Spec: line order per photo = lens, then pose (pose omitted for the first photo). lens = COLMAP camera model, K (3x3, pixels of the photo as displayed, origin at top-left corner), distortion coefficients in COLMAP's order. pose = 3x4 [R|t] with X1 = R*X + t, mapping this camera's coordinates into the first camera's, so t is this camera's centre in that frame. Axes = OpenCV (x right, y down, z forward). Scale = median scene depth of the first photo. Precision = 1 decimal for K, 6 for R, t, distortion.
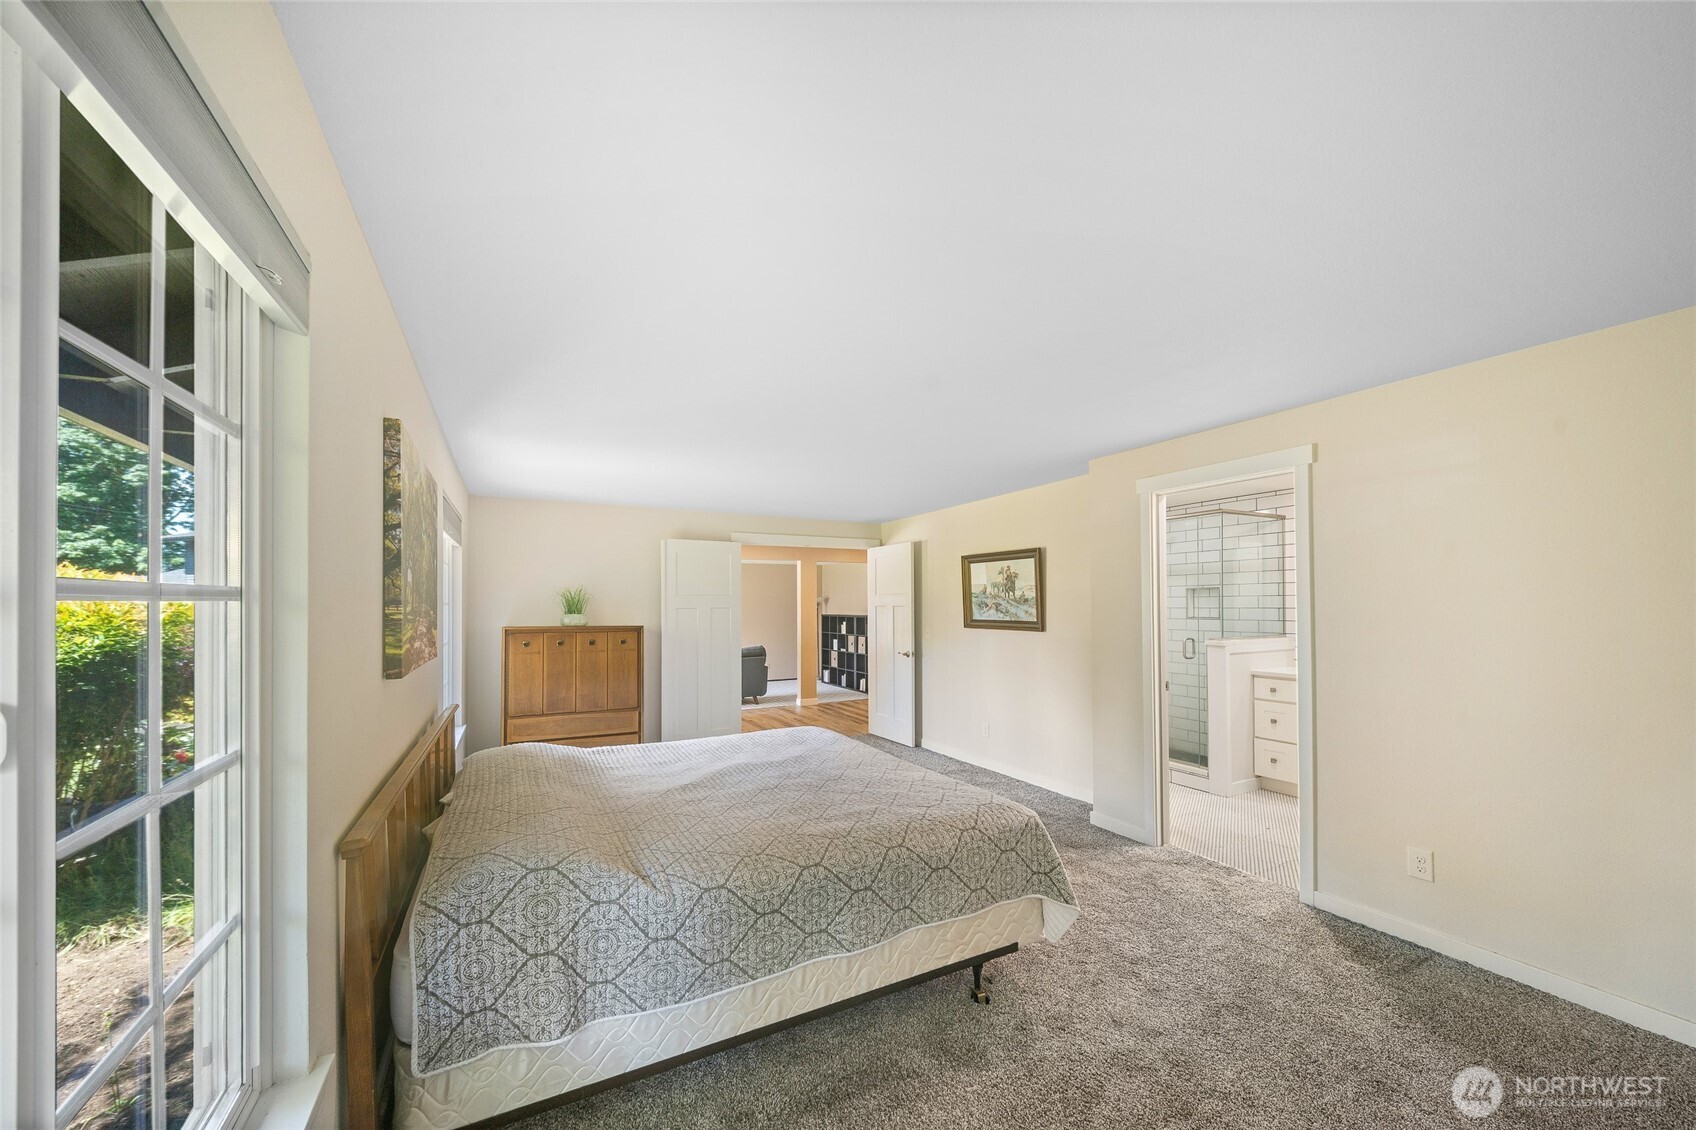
lens RADIAL K [[628.3, 0, 838.3], [0, 628.3, 602.0], [0, 0, 1]] dist [0.012284, -0.007431]
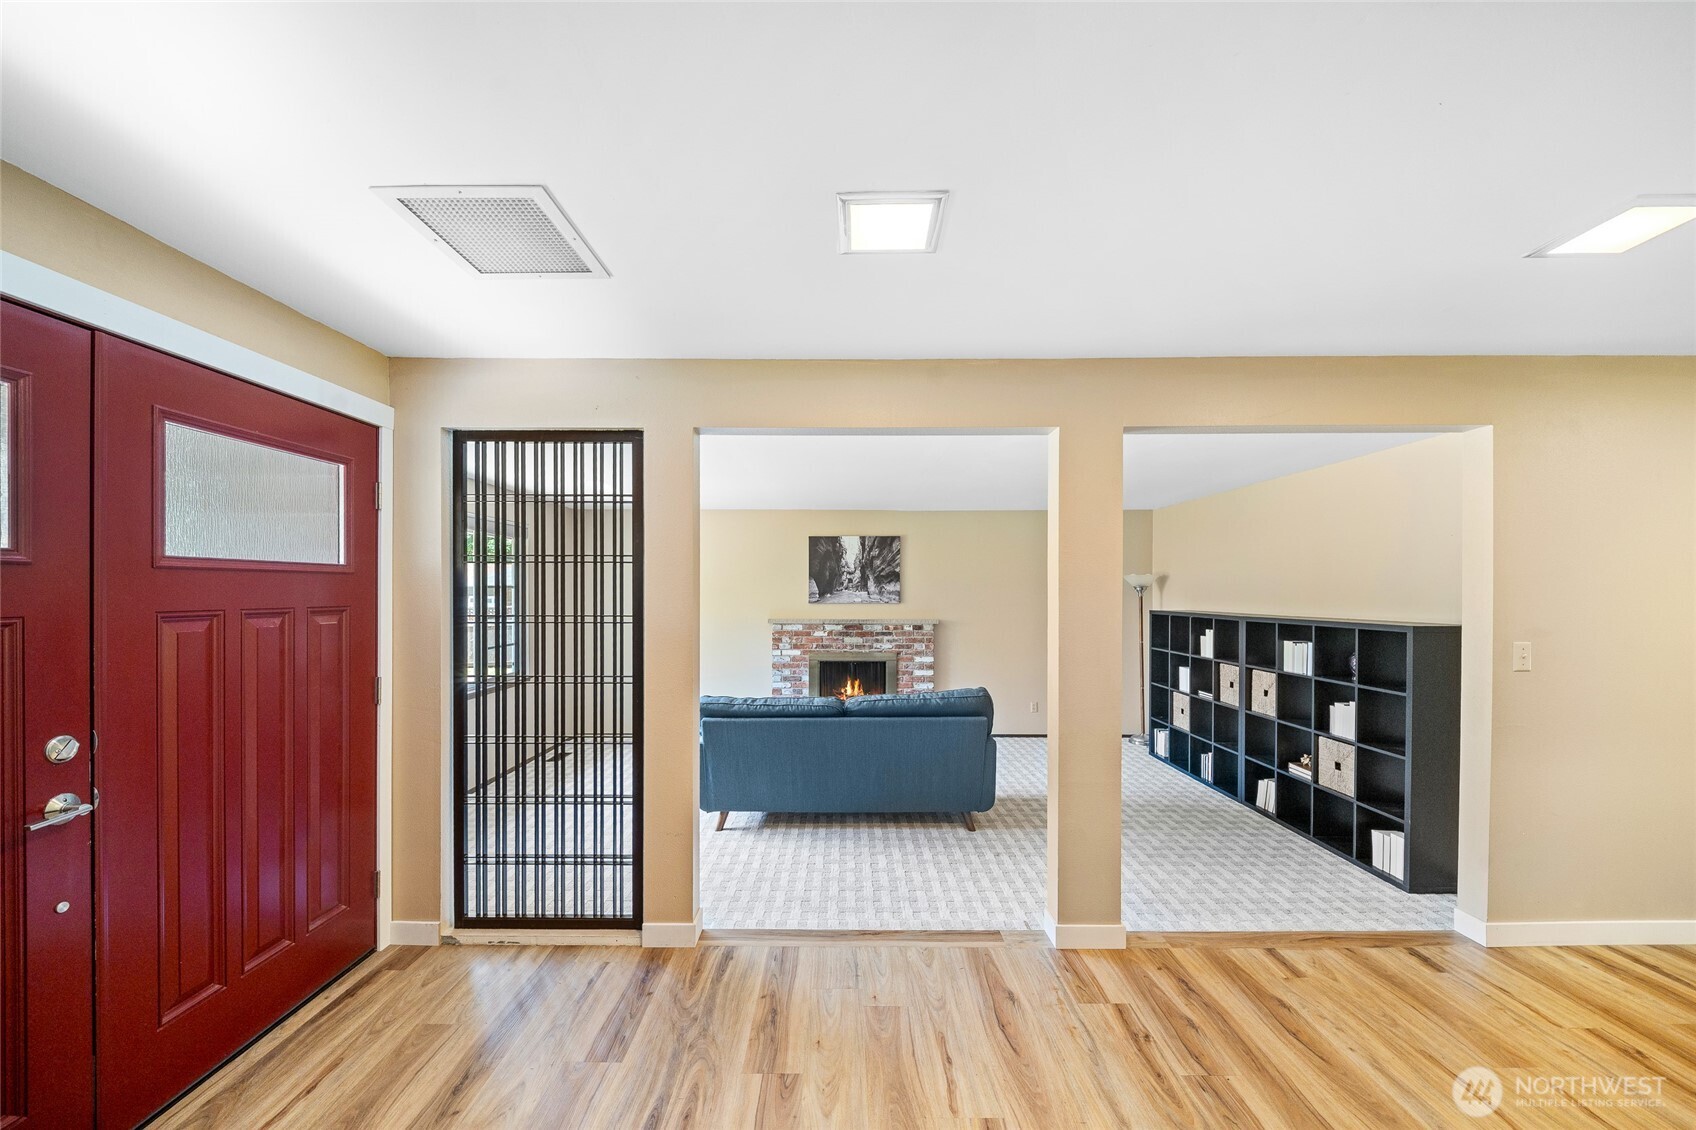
lens RADIAL K [[628.3, 0, 844.1], [0, 628.3, 595.4], [0, 0, 1]] dist [0.012284, -0.007431]
pose [[0.883659, 0.004037, -0.468114, -0.009103], [-0.000490, 0.999970, 0.007698, 0.005146], [0.468131, -0.006573, 0.883634, 0.509162]]
